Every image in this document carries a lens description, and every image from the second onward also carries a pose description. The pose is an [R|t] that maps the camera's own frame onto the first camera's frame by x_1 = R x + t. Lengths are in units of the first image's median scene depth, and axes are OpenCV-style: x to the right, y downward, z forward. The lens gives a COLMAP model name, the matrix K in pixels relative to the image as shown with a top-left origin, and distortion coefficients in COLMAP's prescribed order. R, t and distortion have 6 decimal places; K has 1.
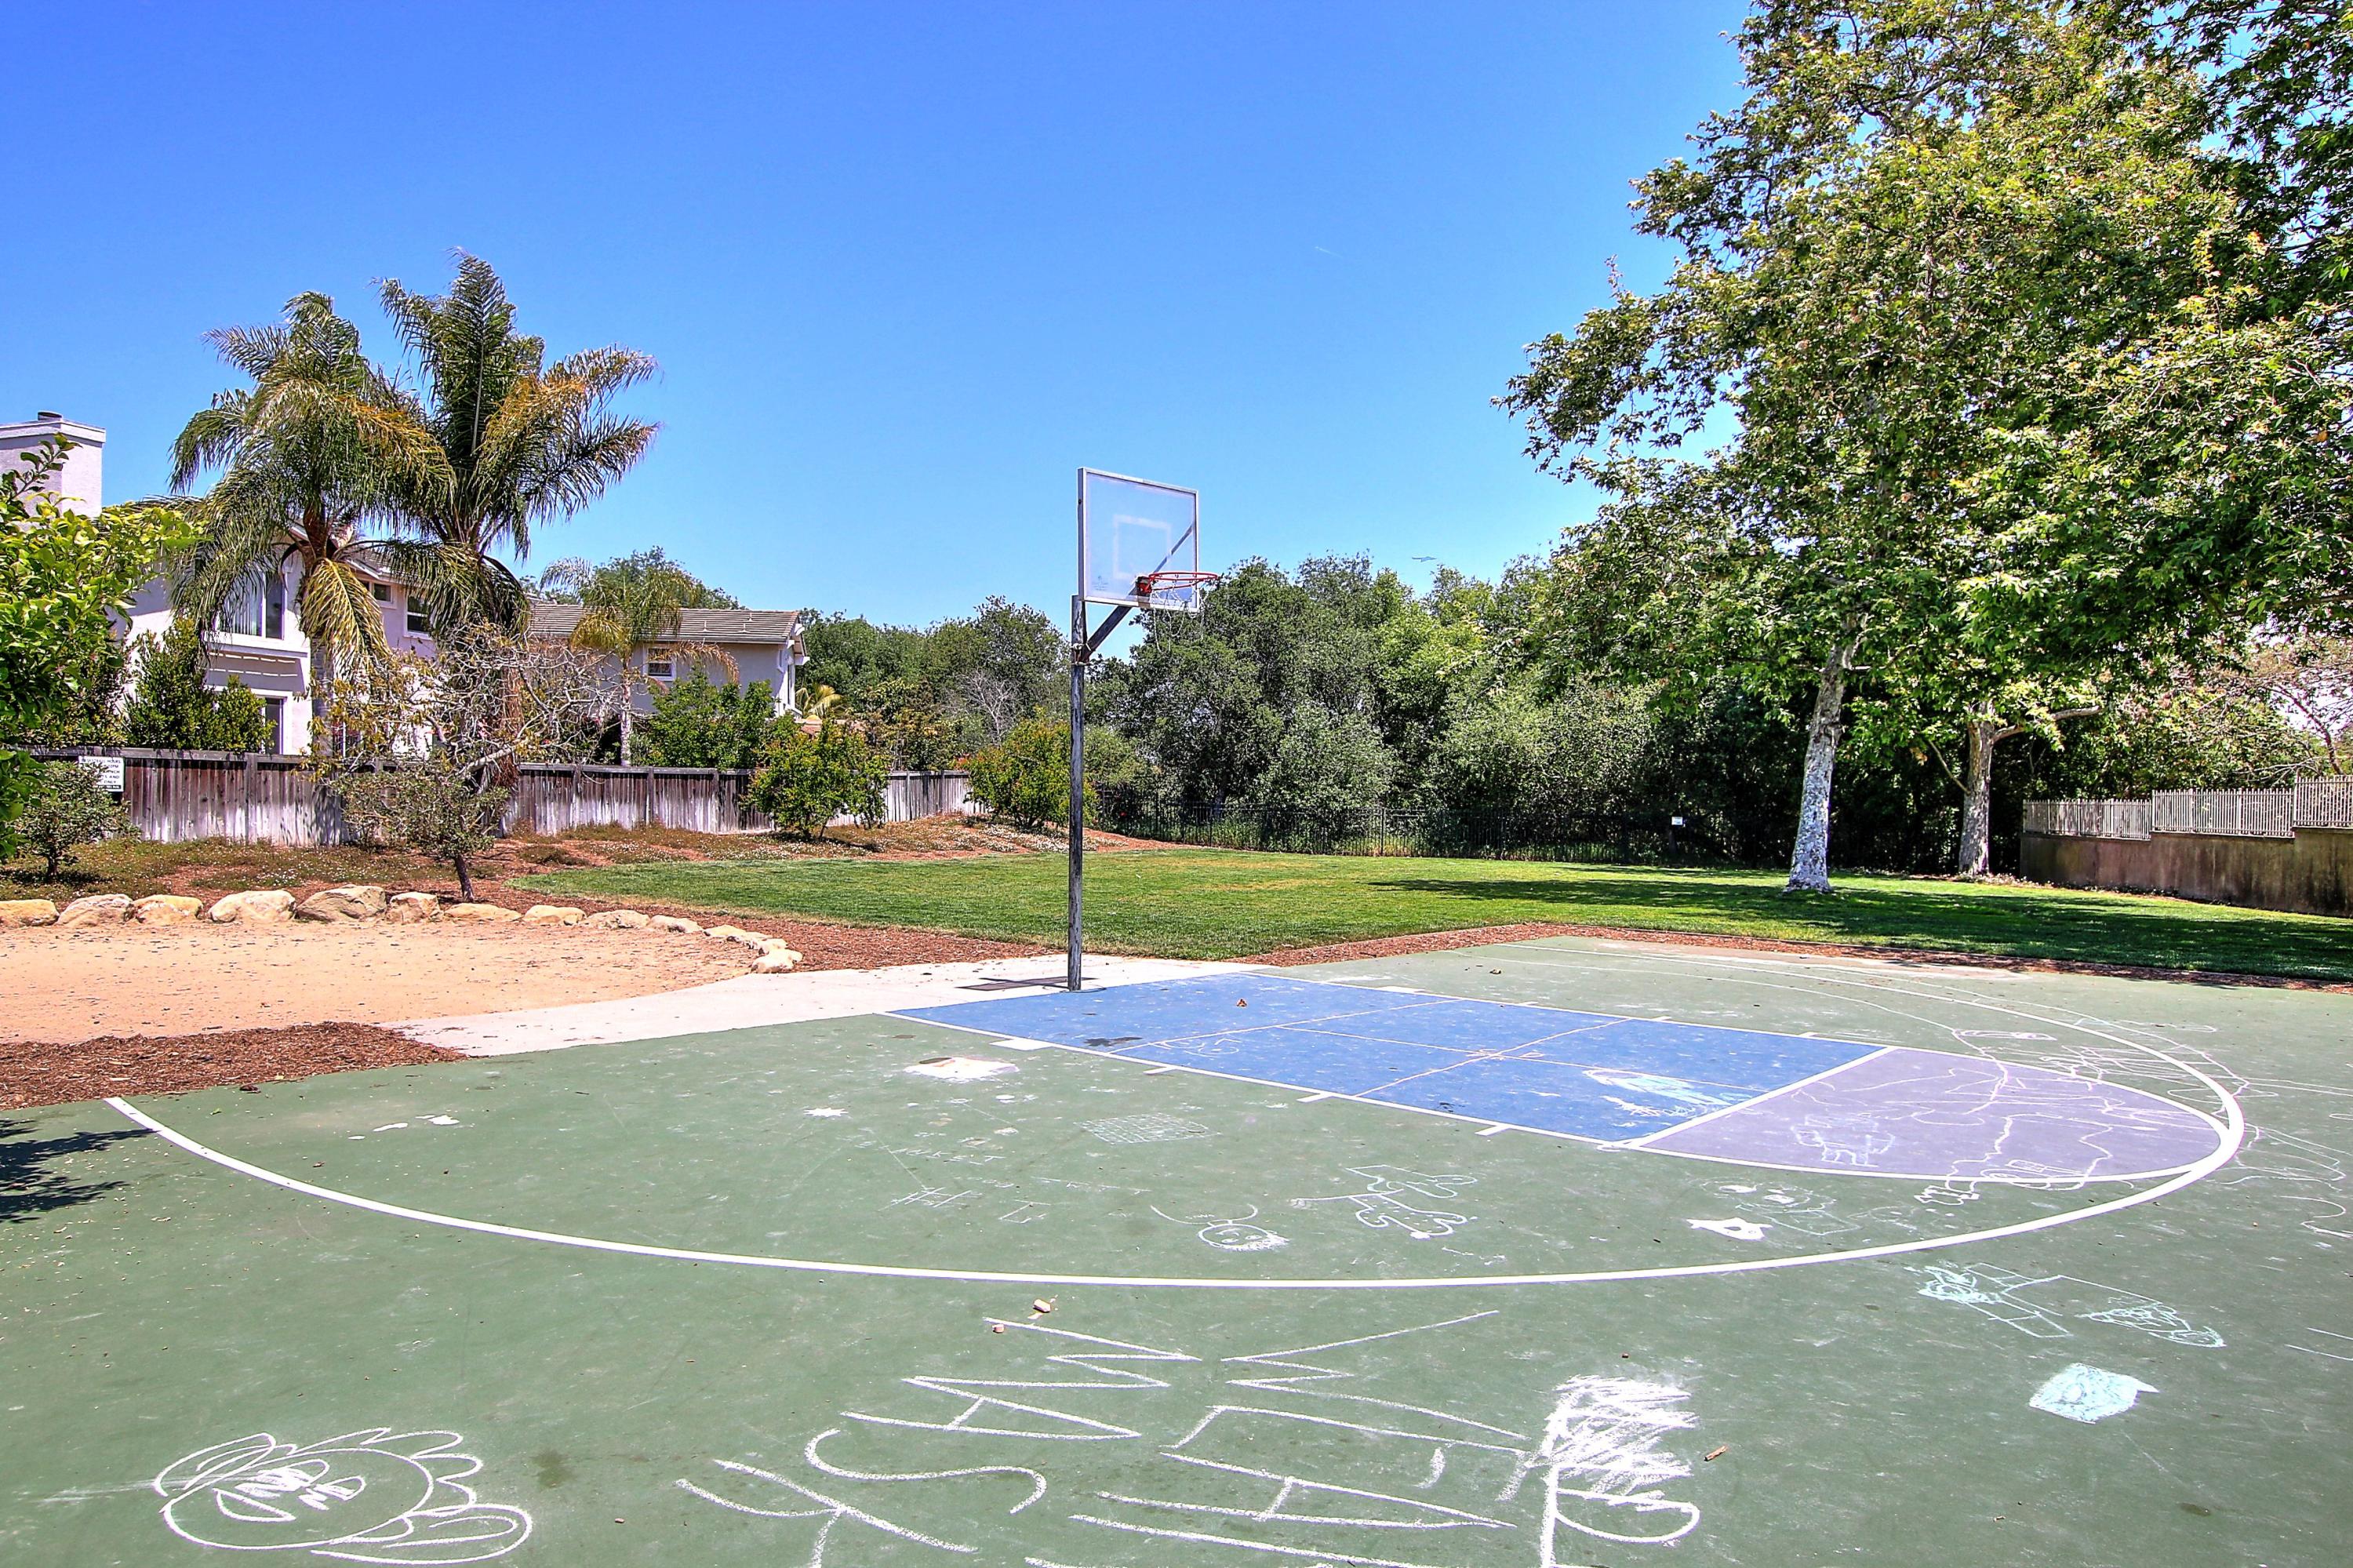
lens RADIAL K [[1401.7, 0, 1182.5], [0, 1401.7, 787.4], [0, 0, 1]] dist [-0.022356, 0.000100]
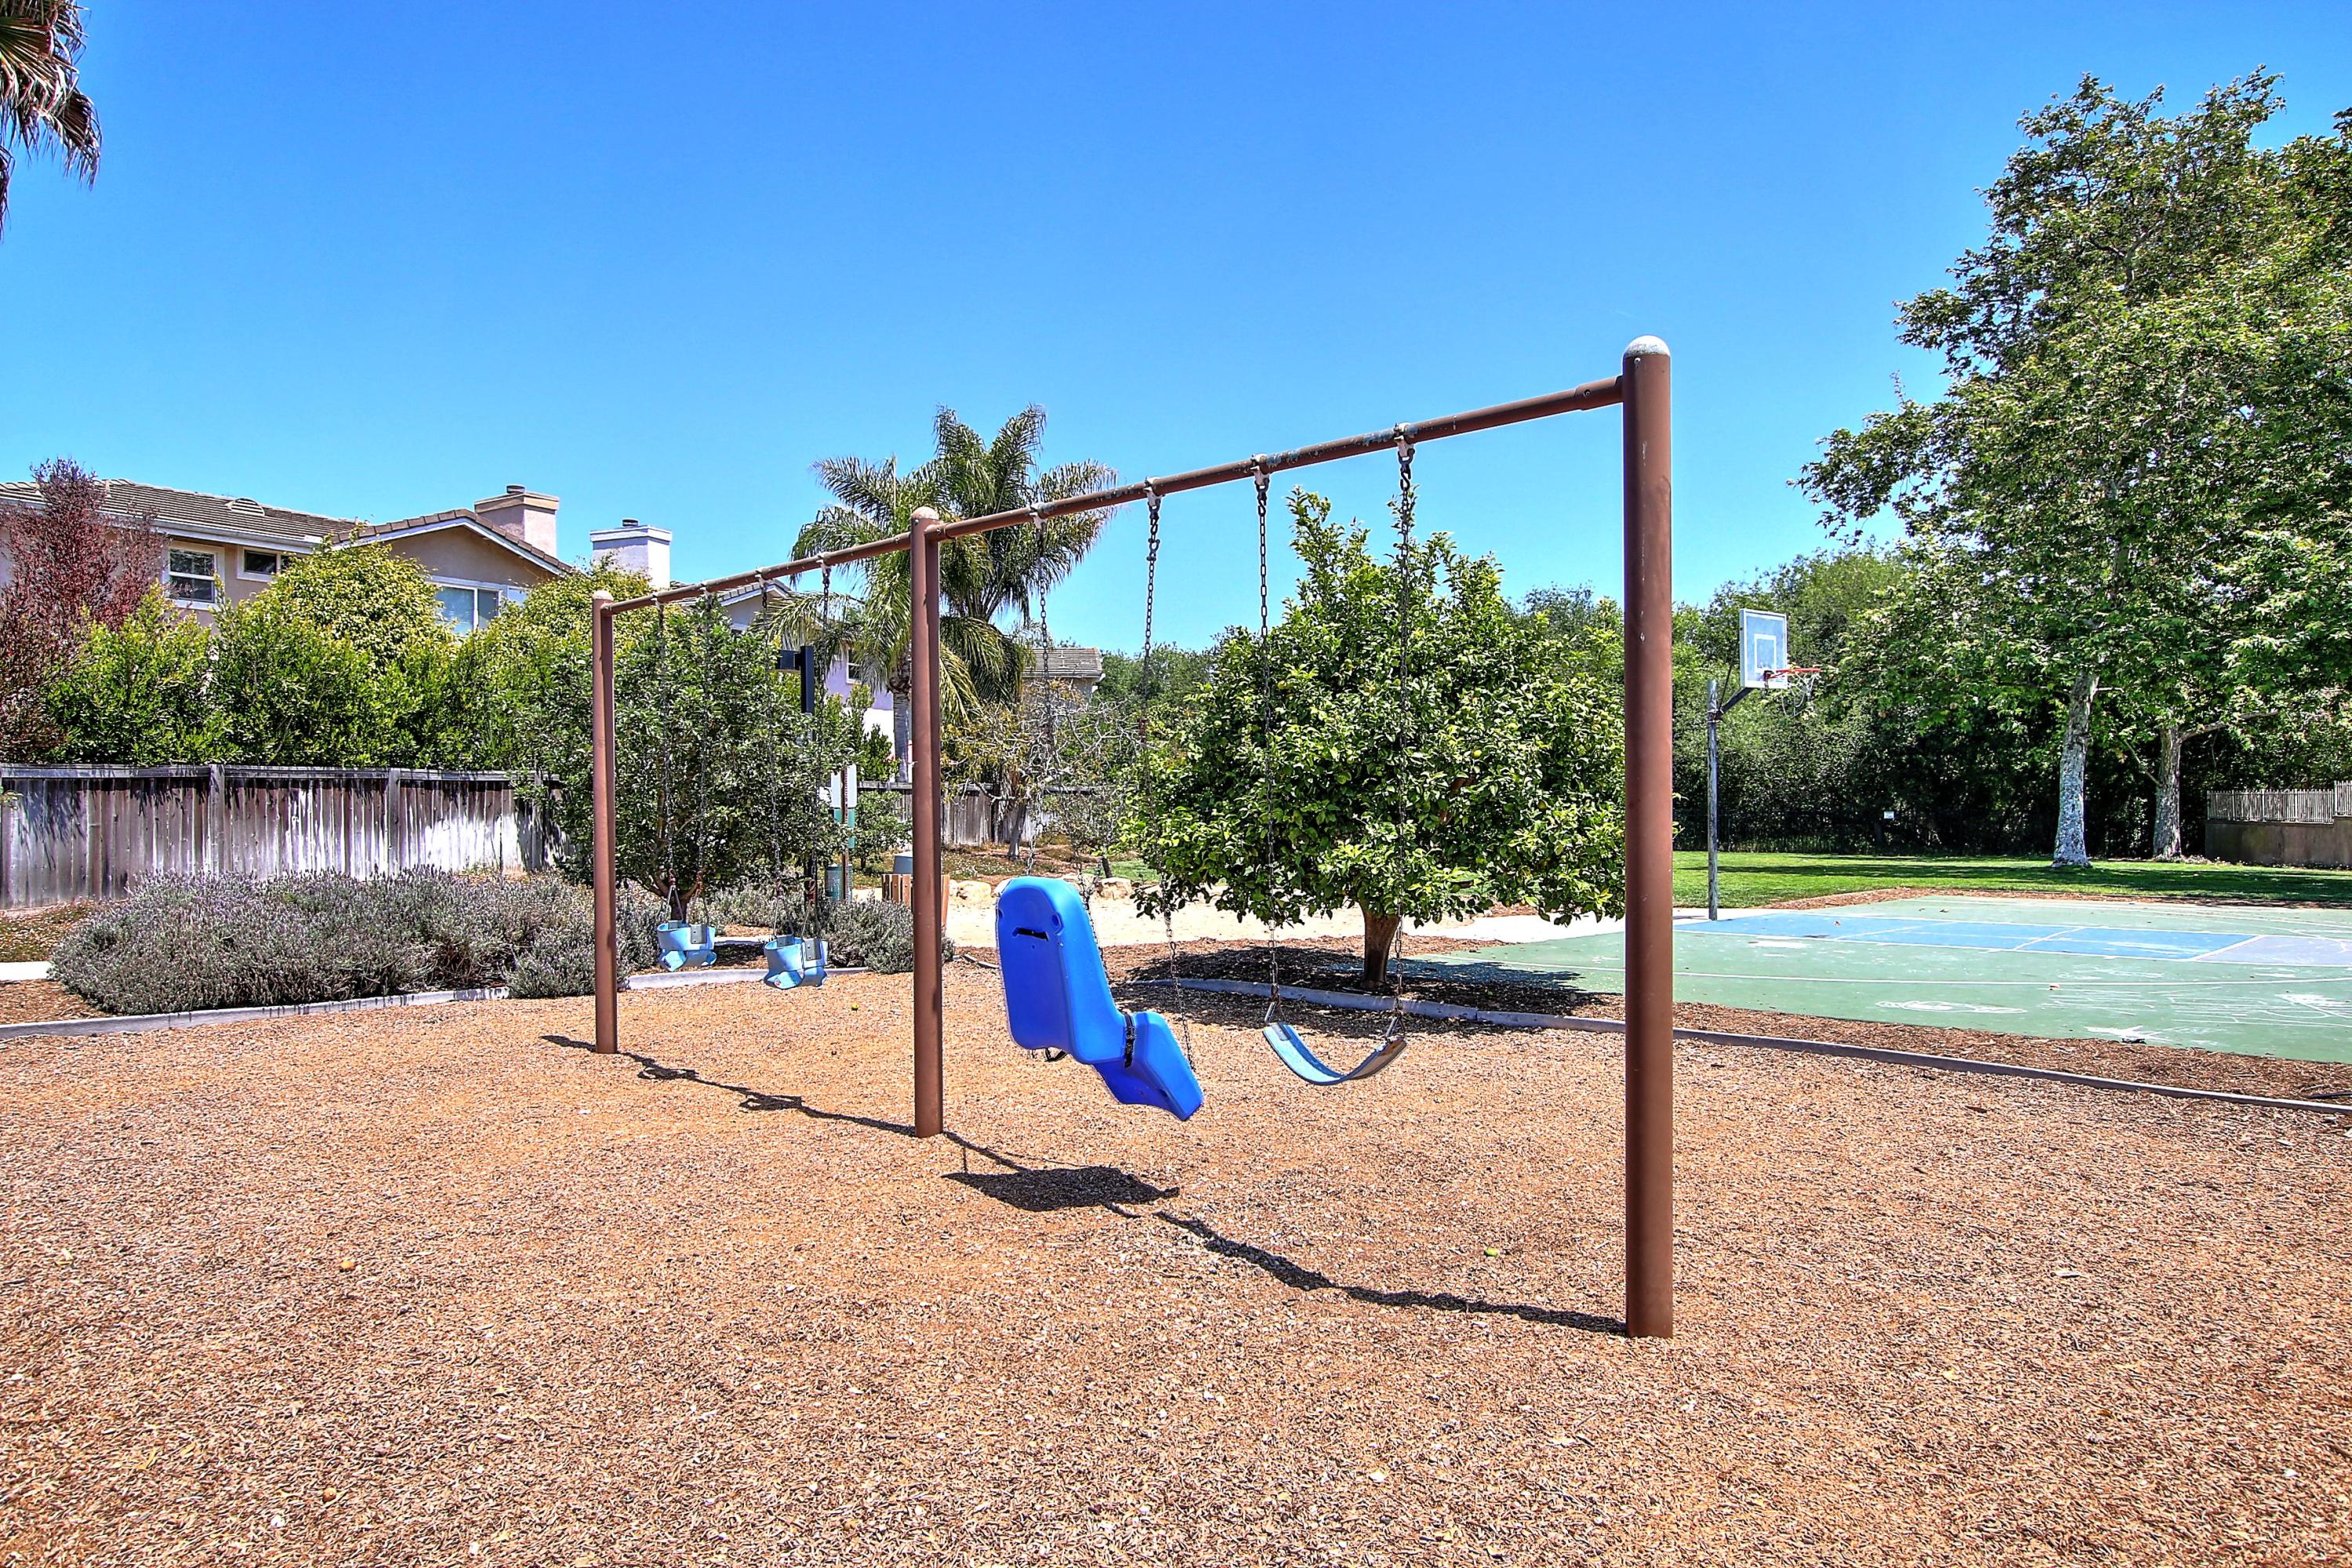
lens RADIAL K [[1401.1, 0, 1170.1], [0, 1401.1, 781.1], [0, 0, 1]] dist [-0.022356, 0.000100]
pose [[0.997514, -0.019181, -0.067807, -0.252888], [0.018595, 0.999784, -0.009253, -0.006629], [0.067970, 0.007969, 0.997656, -0.285241]]
